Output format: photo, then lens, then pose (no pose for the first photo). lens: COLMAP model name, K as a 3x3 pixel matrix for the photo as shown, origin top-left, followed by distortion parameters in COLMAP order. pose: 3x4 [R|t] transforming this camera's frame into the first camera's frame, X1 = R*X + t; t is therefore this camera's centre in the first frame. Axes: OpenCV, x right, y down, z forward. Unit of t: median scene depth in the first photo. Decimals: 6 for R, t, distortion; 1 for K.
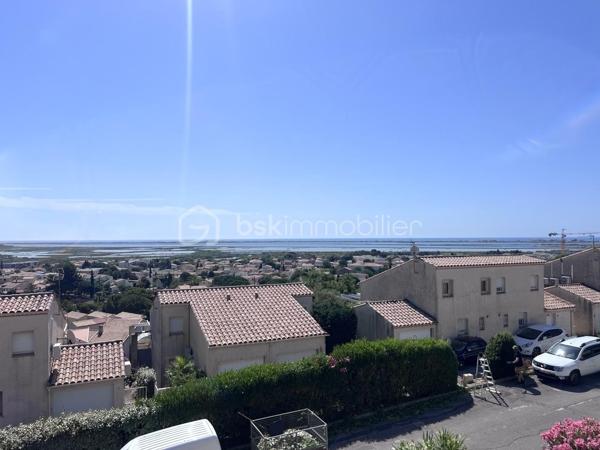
lens RADIAL K [[451.6, 0, 300.0], [0, 451.6, 225.0], [0, 0, 1]] dist [0.063608, -0.074360]
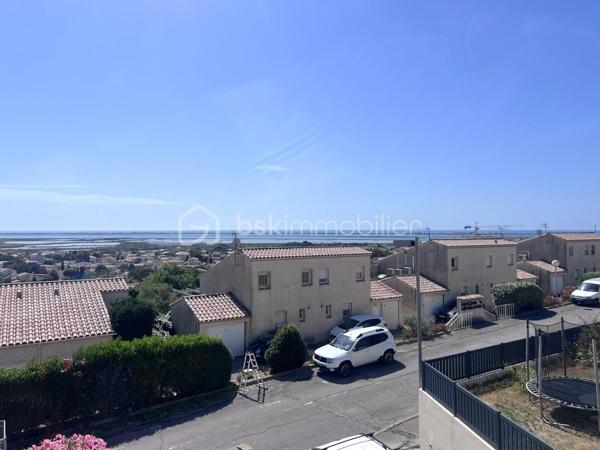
lens RADIAL K [[451.6, 0, 300.0], [0, 451.6, 225.0], [0, 0, 1]] dist [0.063608, -0.074360]
pose [[0.989717, 0.006153, 0.142904, 0.250087], [-0.008746, 0.999808, 0.017527, 0.001670], [-0.142769, -0.018596, 0.989581, 0.025749]]
